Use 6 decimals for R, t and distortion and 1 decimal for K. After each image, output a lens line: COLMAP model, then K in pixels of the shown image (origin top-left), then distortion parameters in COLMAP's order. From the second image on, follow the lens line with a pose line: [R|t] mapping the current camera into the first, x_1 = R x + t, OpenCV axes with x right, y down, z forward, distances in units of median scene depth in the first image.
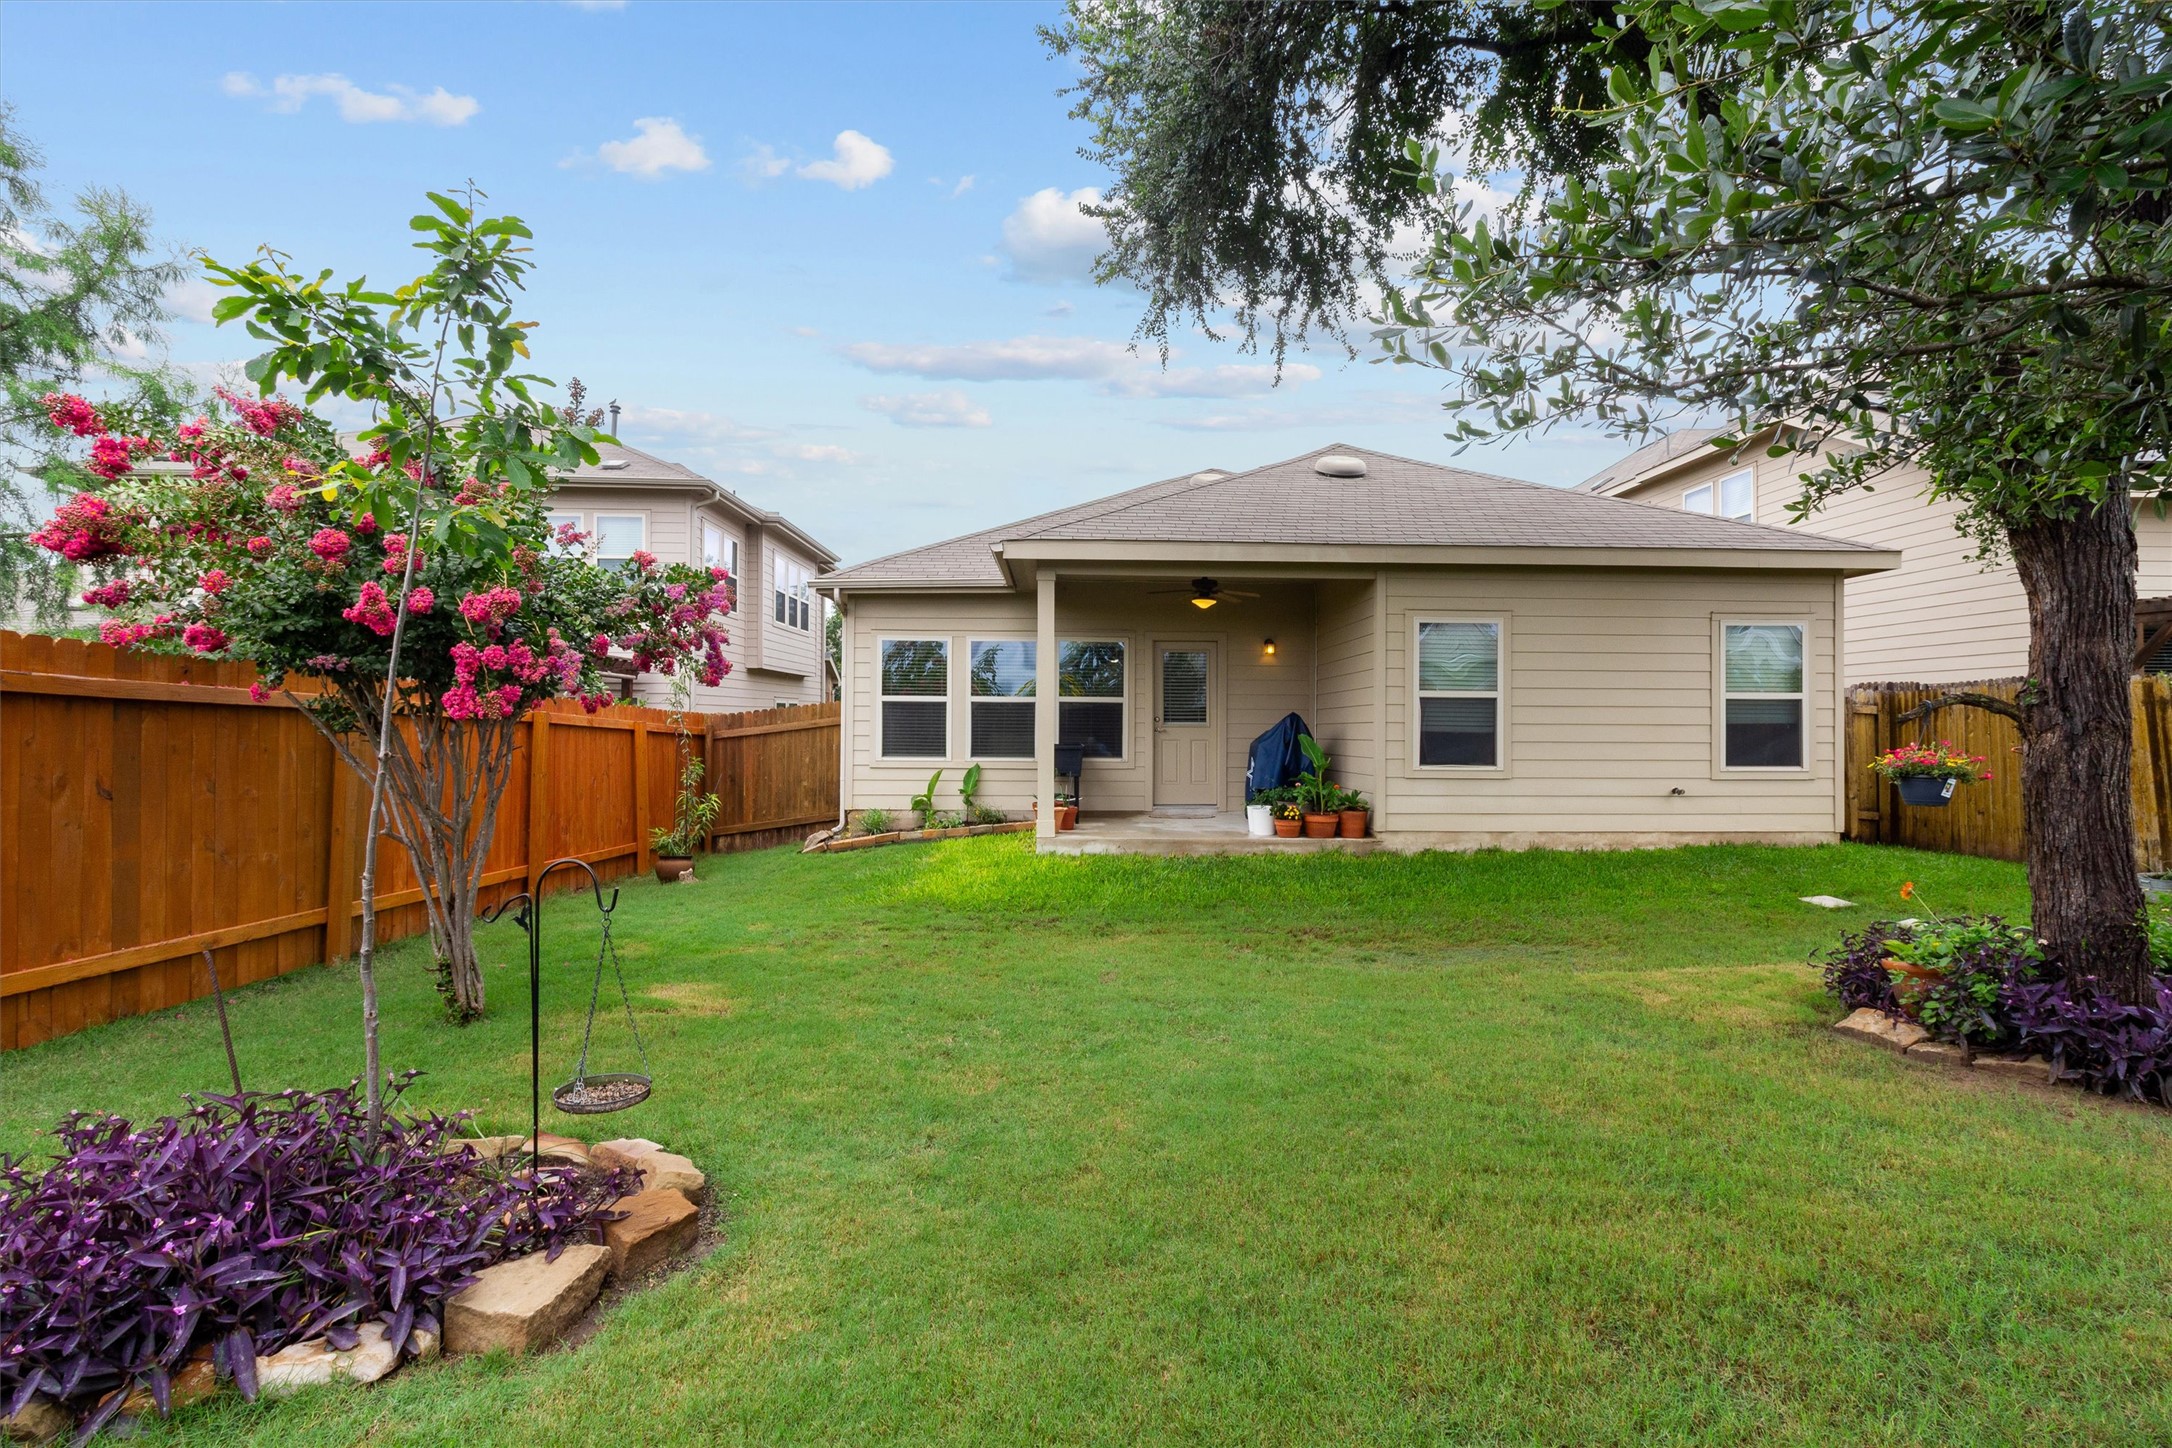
lens RADIAL K [[1018.6, 0, 1092.0], [0, 1018.6, 716.2], [0, 0, 1]] dist [-0.000890, -0.000005]
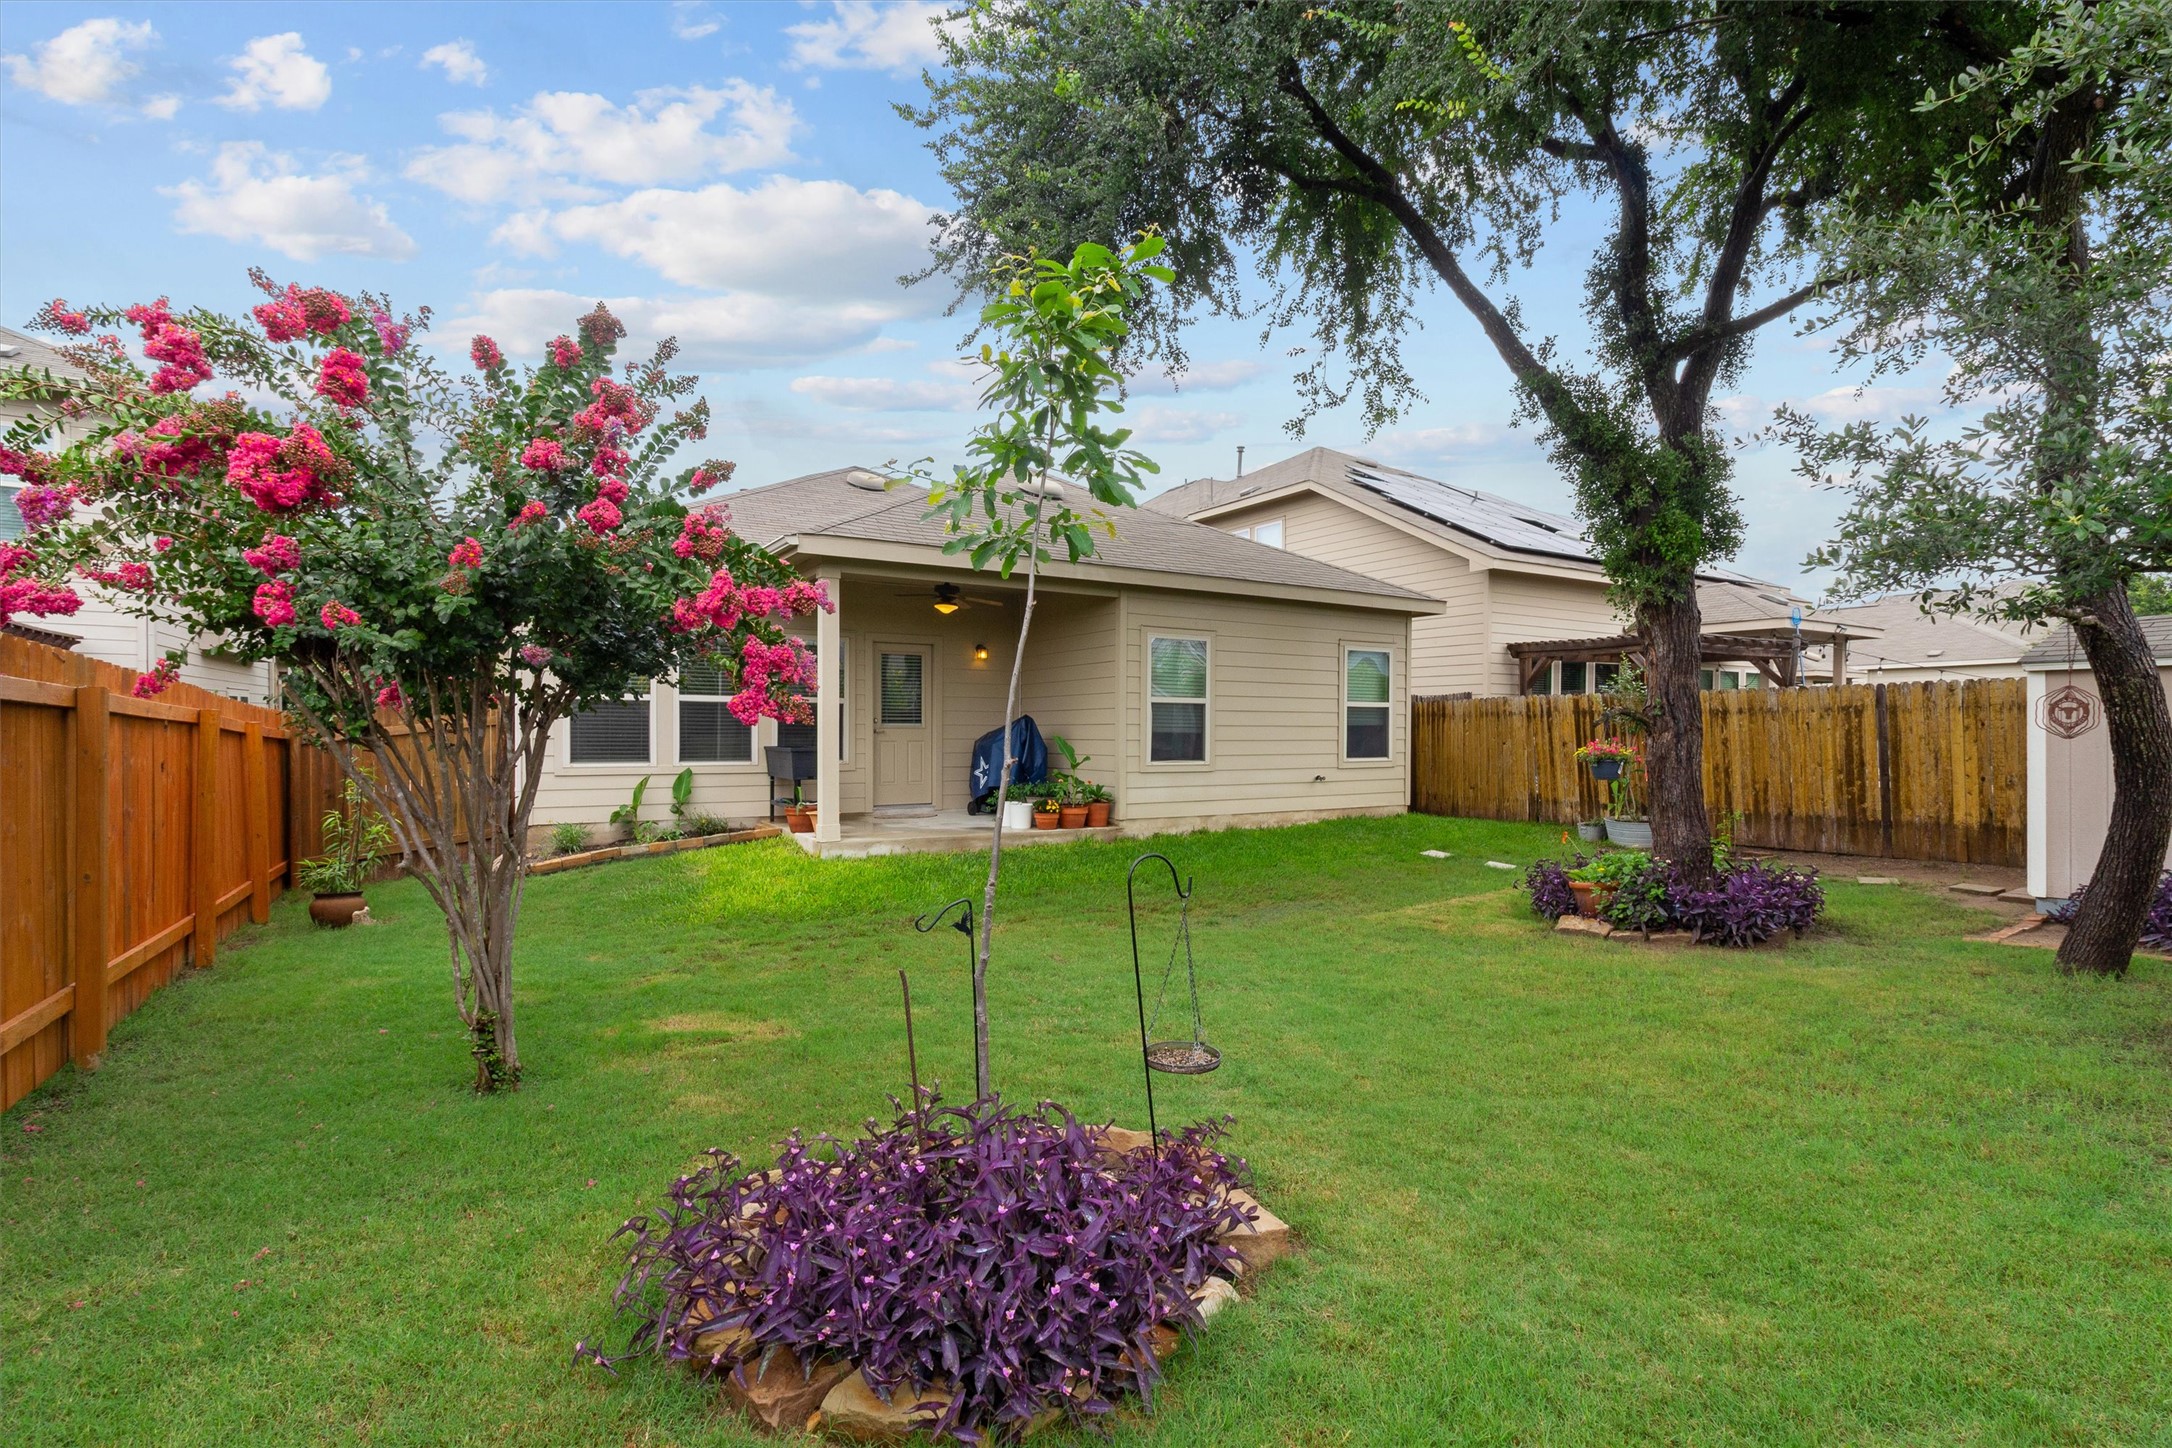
lens RADIAL K [[1035.0, 0, 1086.3], [0, 1035.0, 752.7], [0, 0, 1]] dist [-0.000373, 0.000049]
pose [[0.864128, -0.013221, 0.503099, -0.332812], [-0.004817, 0.999392, 0.034536, -0.001865], [-0.503250, -0.032267, 0.863538, 0.022173]]
